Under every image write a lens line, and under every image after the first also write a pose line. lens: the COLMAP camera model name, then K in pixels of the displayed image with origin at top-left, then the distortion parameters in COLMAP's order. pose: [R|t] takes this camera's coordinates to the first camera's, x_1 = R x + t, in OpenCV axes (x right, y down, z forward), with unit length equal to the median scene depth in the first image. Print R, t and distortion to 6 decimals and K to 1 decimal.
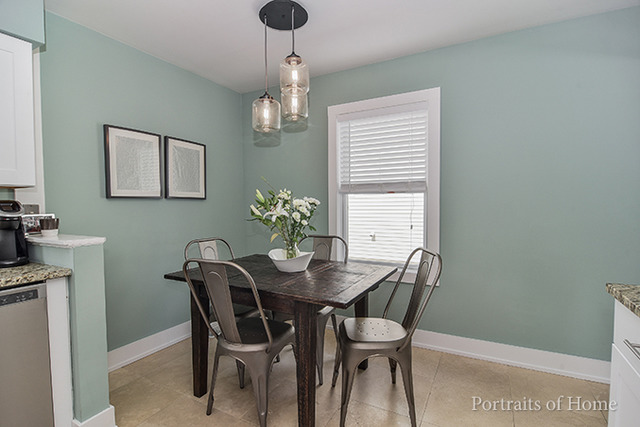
lens RADIAL K [[312.3, 0, 322.5], [0, 312.3, 216.2], [0, 0, 1]] dist [-0.014345, -0.001022]
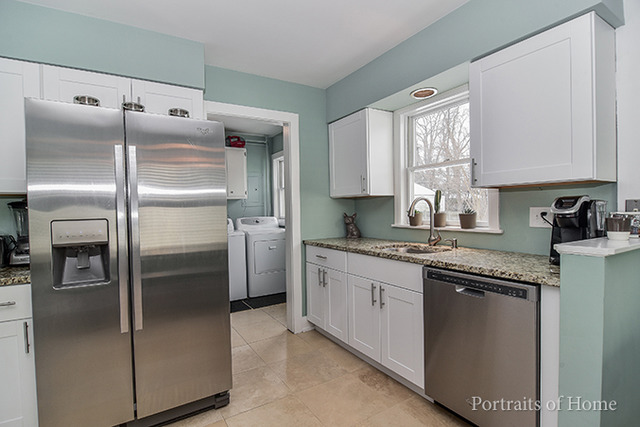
lens RADIAL K [[312.3, 0, 317.0], [0, 312.3, 216.9], [0, 0, 1]] dist [-0.014345, -0.001022]
pose [[-0.515616, 0.039148, -0.855925, 0.136628], [-0.014015, 0.998437, 0.054109, -0.019726], [0.856705, 0.039895, -0.514261, 0.574903]]
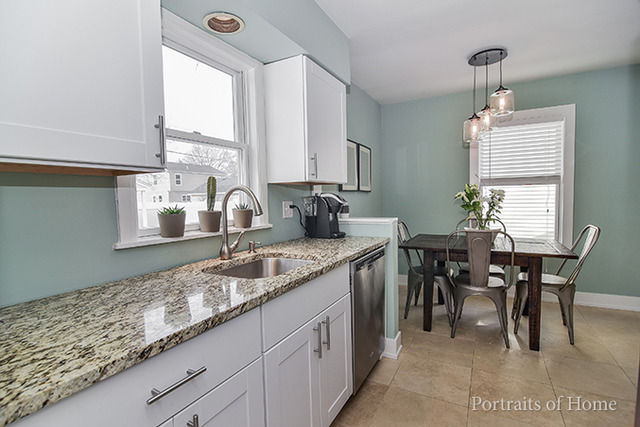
lens RADIAL K [[312.3, 0, 318.4], [0, 312.3, 215.1], [0, 0, 1]] dist [-0.014345, -0.001022]
pose [[0.999789, -0.014616, -0.014442, -0.767172], [0.014804, 0.999806, 0.012987, 0.024895], [0.014250, -0.013198, 0.999811, -0.360234]]
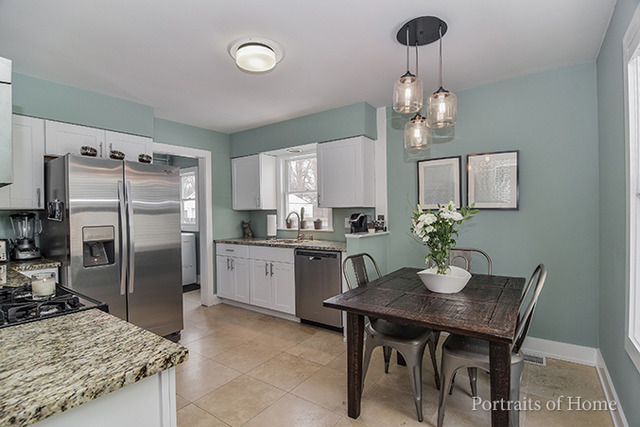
lens RADIAL K [[312.3, 0, 316.5], [0, 312.3, 213.8], [0, 0, 1]] dist [-0.014345, -0.001022]
pose [[-0.145921, 0.013763, -0.989201, 0.824780], [-0.027377, 0.999464, 0.017945, -0.057297], [0.988917, 0.029700, -0.145466, 0.730429]]
